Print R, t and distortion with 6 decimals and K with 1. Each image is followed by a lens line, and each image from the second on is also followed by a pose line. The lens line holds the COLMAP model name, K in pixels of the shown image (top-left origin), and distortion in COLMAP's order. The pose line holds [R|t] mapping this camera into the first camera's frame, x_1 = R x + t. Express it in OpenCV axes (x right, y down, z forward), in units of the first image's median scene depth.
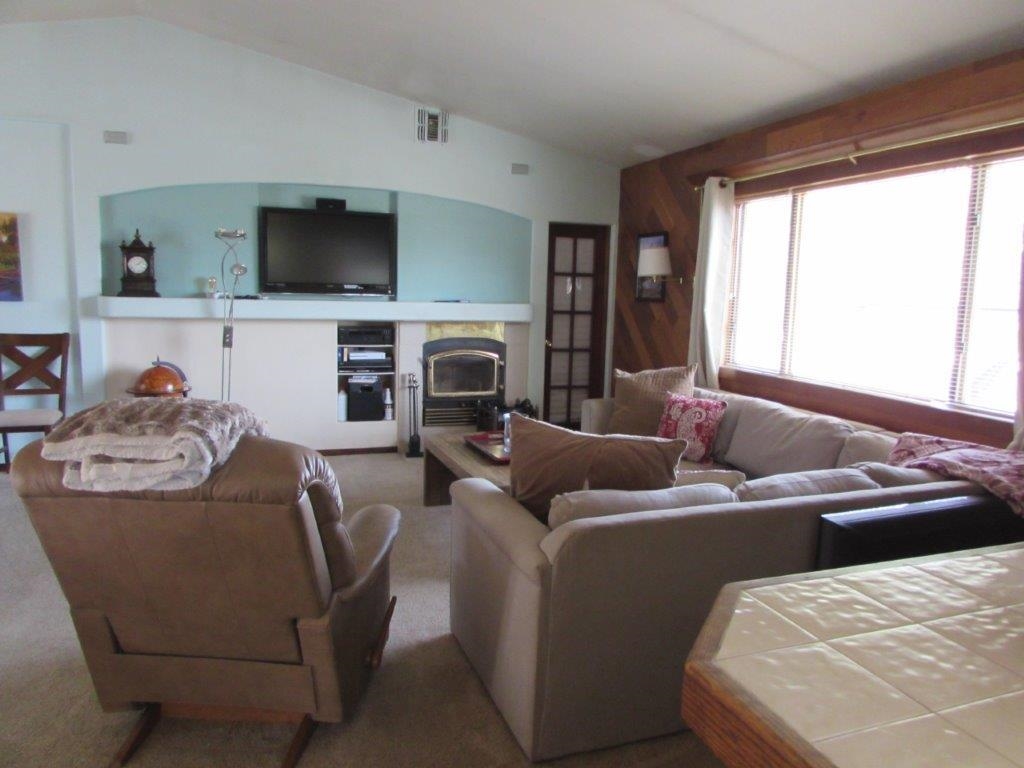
lens RADIAL K [[706.3, 0, 512.0], [0, 706.3, 384.0], [0, 0, 1]] dist [-0.066880, 0.042668]
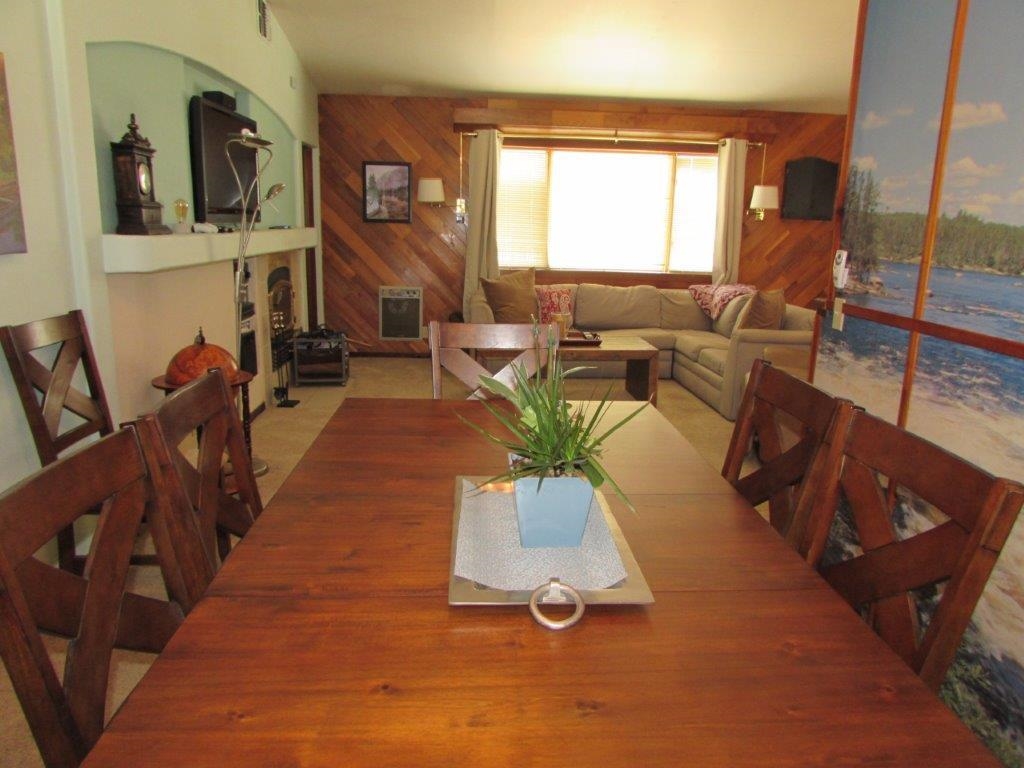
lens RADIAL K [[706.3, 0, 512.0], [0, 706.3, 384.0], [0, 0, 1]] dist [-0.066880, 0.042668]
pose [[0.278248, -0.235421, 0.931211, -0.916494], [0.115686, 0.970654, 0.210825, -0.078551], [-0.953517, 0.049066, 0.297318, 0.472809]]
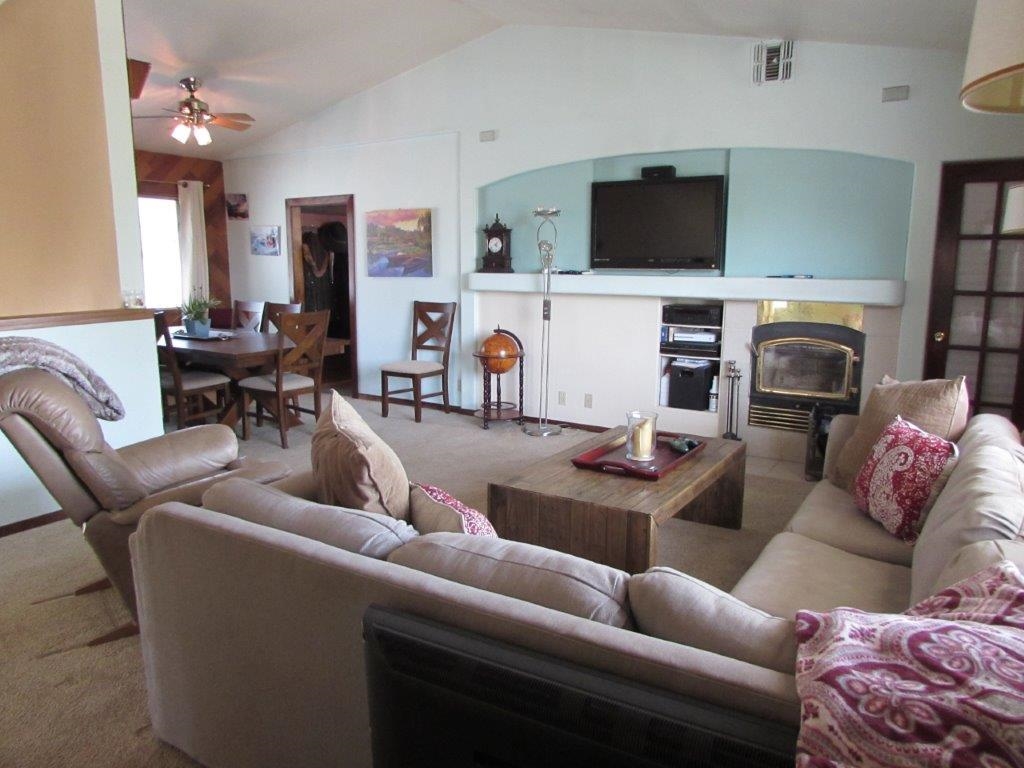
lens RADIAL K [[706.3, 0, 512.0], [0, 706.3, 384.0], [0, 0, 1]] dist [-0.066880, 0.042668]
pose [[0.622907, 0.109296, -0.774623, 0.363471], [-0.090915, 0.993597, 0.067084, -0.020605], [0.776995, 0.028637, 0.628855, 0.261326]]
